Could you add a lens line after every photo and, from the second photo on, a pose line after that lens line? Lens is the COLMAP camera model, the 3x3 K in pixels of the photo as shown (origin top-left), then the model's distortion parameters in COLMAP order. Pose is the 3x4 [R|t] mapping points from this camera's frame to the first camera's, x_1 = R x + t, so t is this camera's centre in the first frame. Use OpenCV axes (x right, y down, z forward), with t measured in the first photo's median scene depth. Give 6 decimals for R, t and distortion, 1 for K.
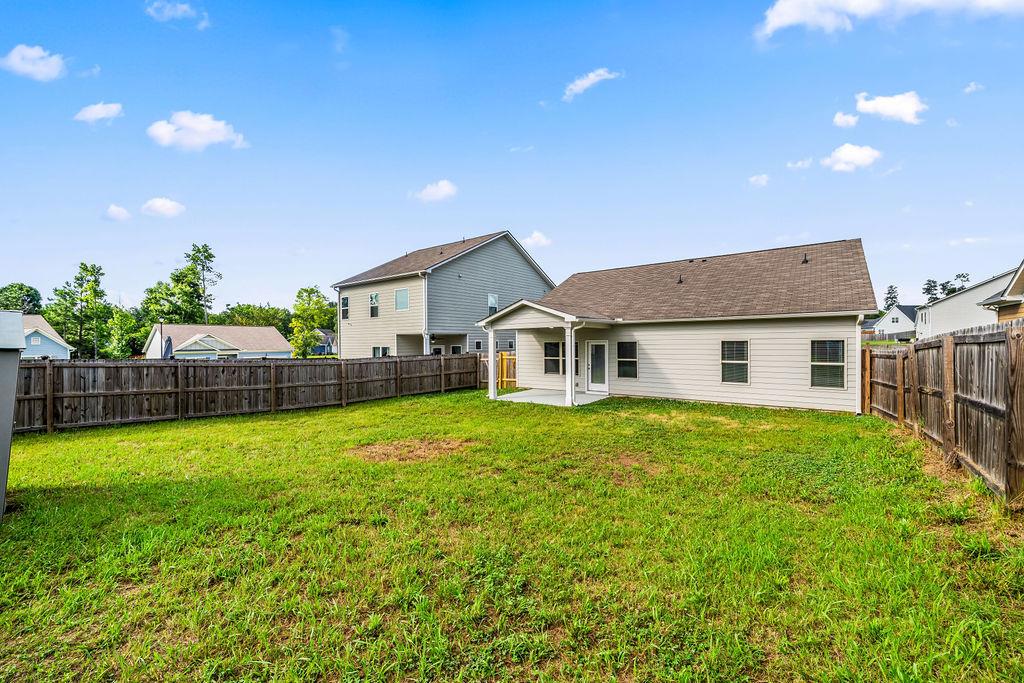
lens RADIAL K [[430.2, 0, 554.6], [0, 430.2, 344.1], [0, 0, 1]] dist [-0.001490, -0.000079]
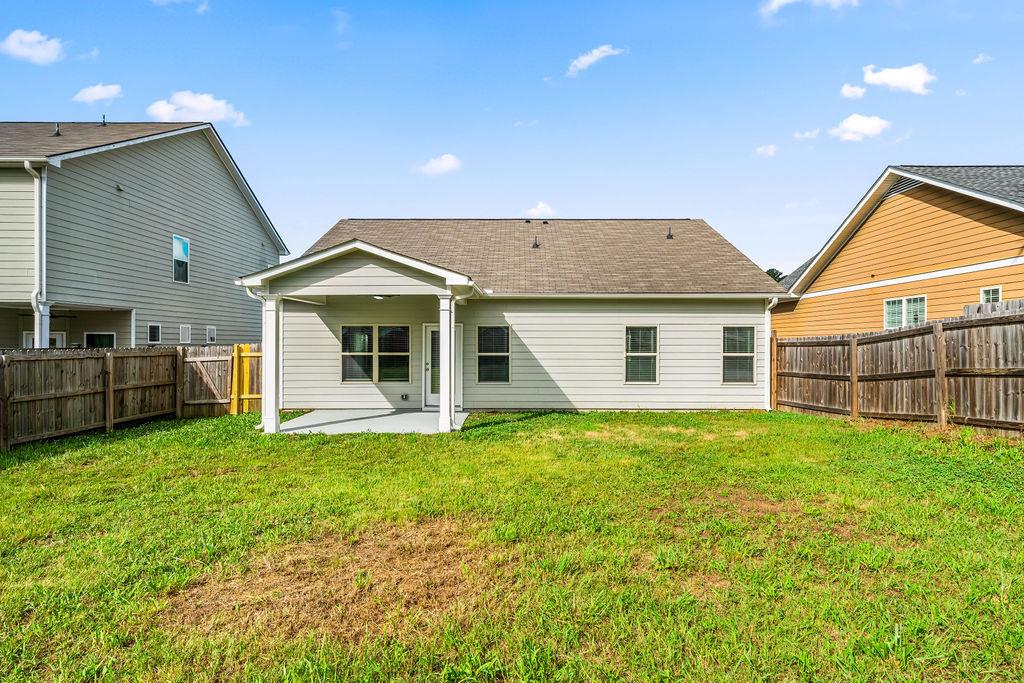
lens RADIAL K [[551.0, 0, 513.0], [0, 551.0, 347.5], [0, 0, 1]] dist [-0.000944, -0.000216]
pose [[0.806103, 0.004230, 0.591760, -0.305877], [-0.001109, 0.999983, -0.005637, 0.031556], [-0.591775, 0.003888, 0.806094, 0.317240]]
